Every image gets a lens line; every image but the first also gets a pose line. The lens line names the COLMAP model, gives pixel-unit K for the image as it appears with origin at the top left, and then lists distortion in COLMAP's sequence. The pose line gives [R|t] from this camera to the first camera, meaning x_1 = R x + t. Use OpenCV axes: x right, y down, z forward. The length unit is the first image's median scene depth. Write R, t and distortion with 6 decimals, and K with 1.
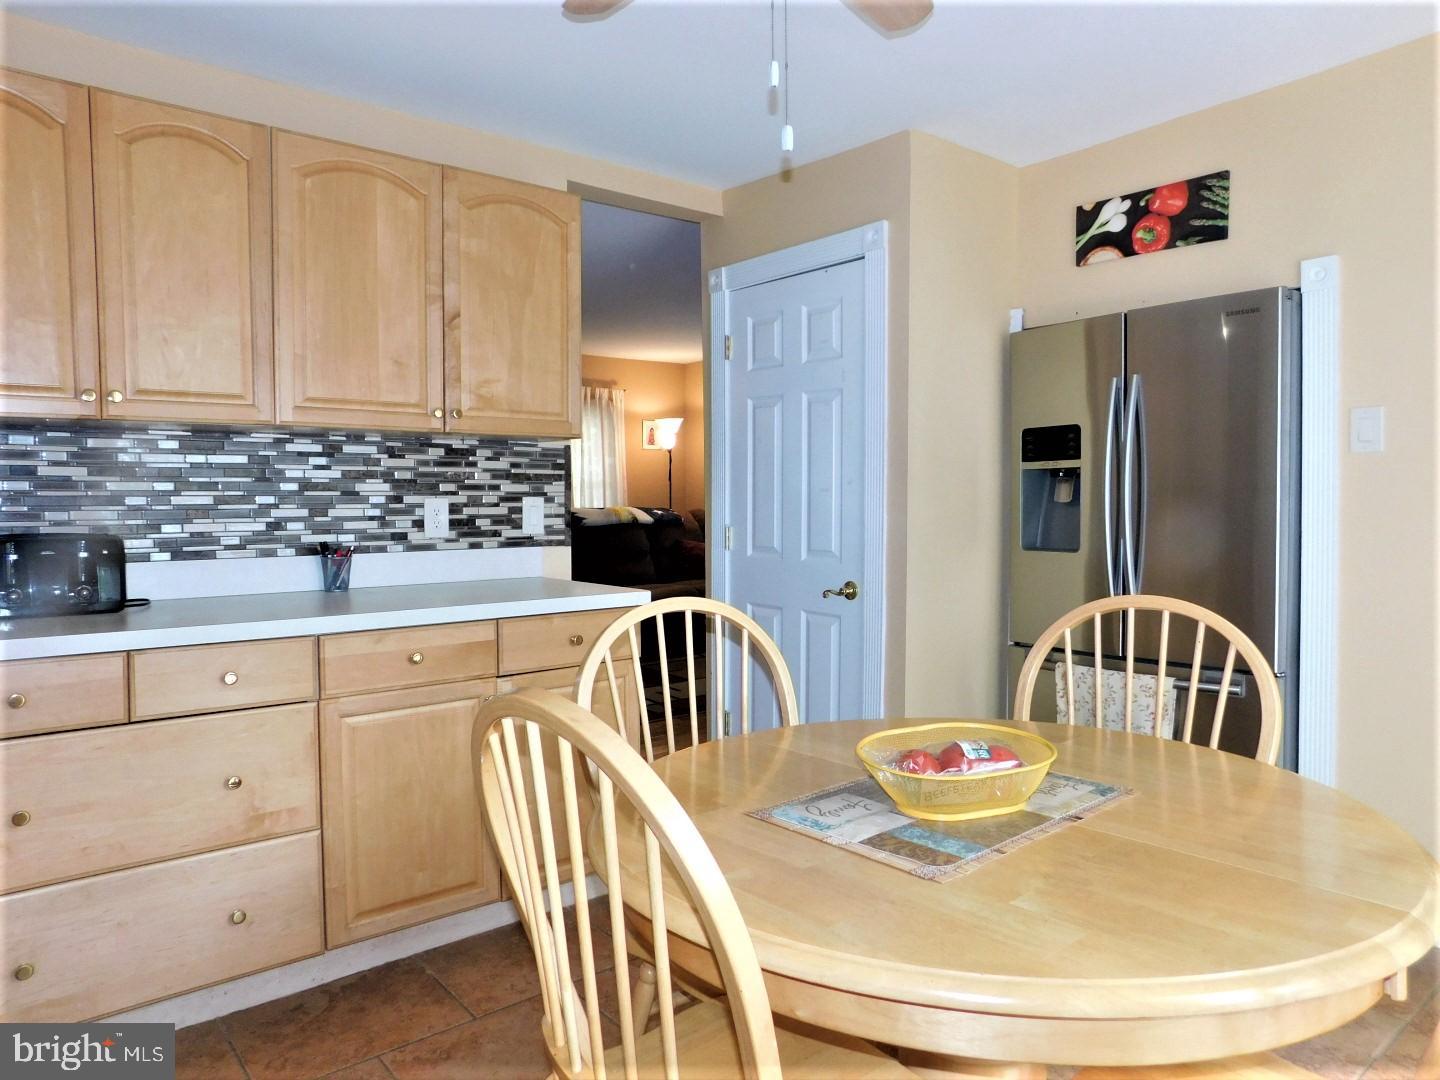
lens RADIAL K [[988.0, 0, 713.9], [0, 988.0, 536.7], [0, 0, 1]] dist [-0.054221, 0.028336]
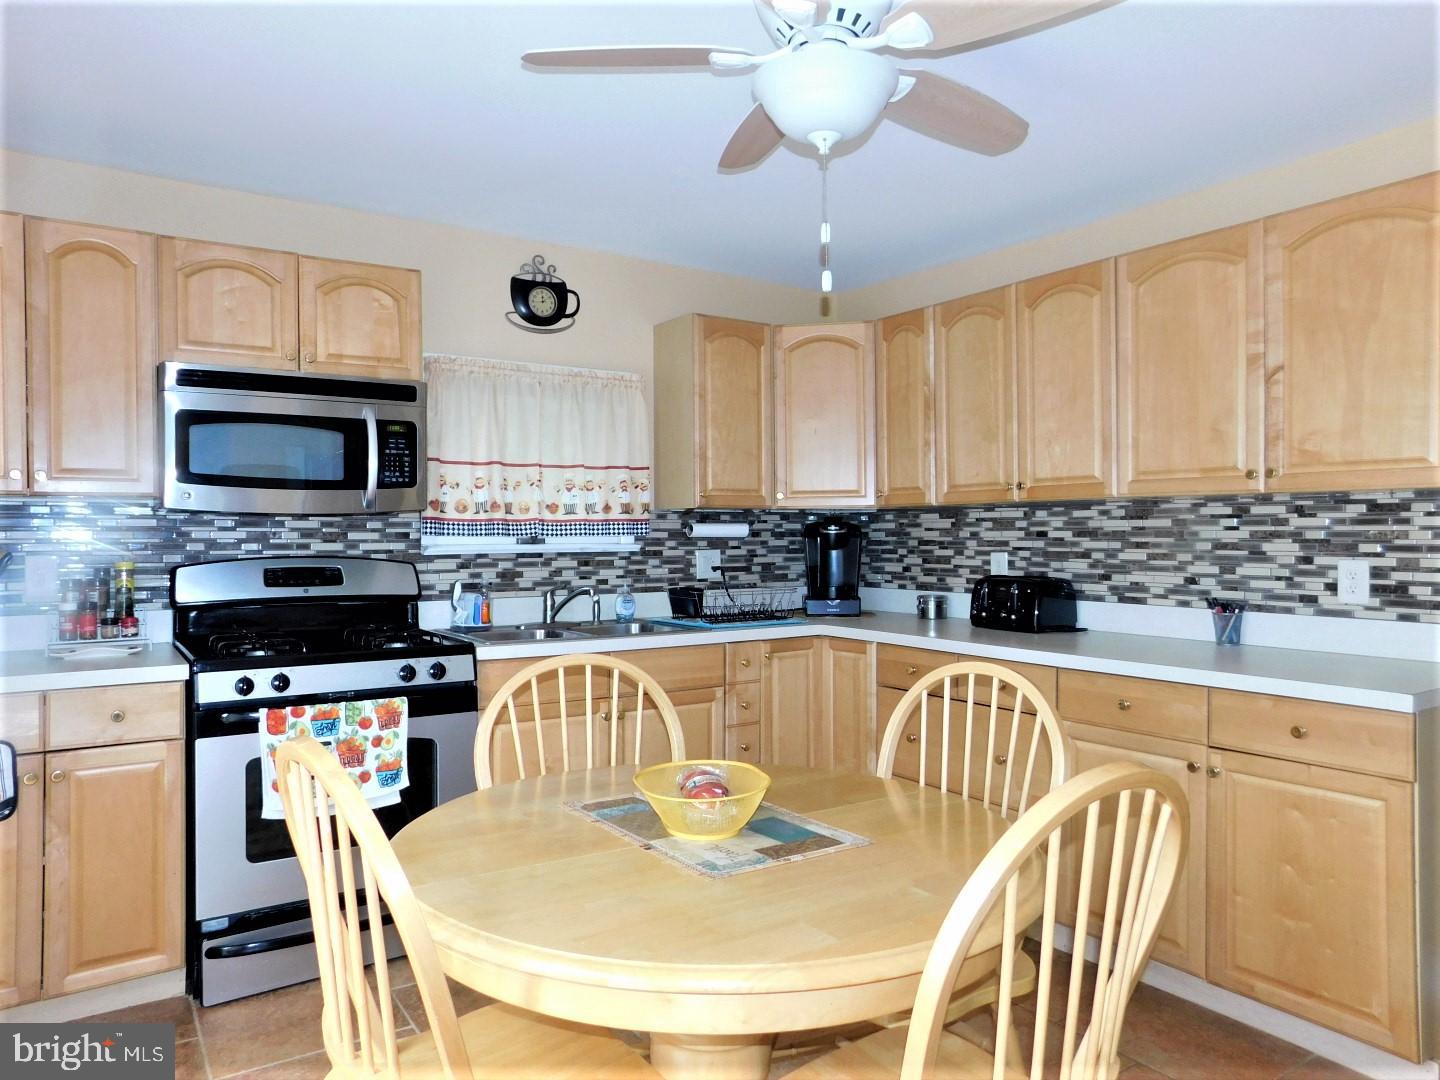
lens RADIAL K [[988.0, 0, 709.1], [0, 988.0, 540.9], [0, 0, 1]] dist [-0.054221, 0.028336]
pose [[-0.119316, 0.011937, -0.992785, 0.728579], [-0.038042, 0.999138, 0.016585, -0.053071], [0.992127, 0.039747, -0.118759, 0.561808]]
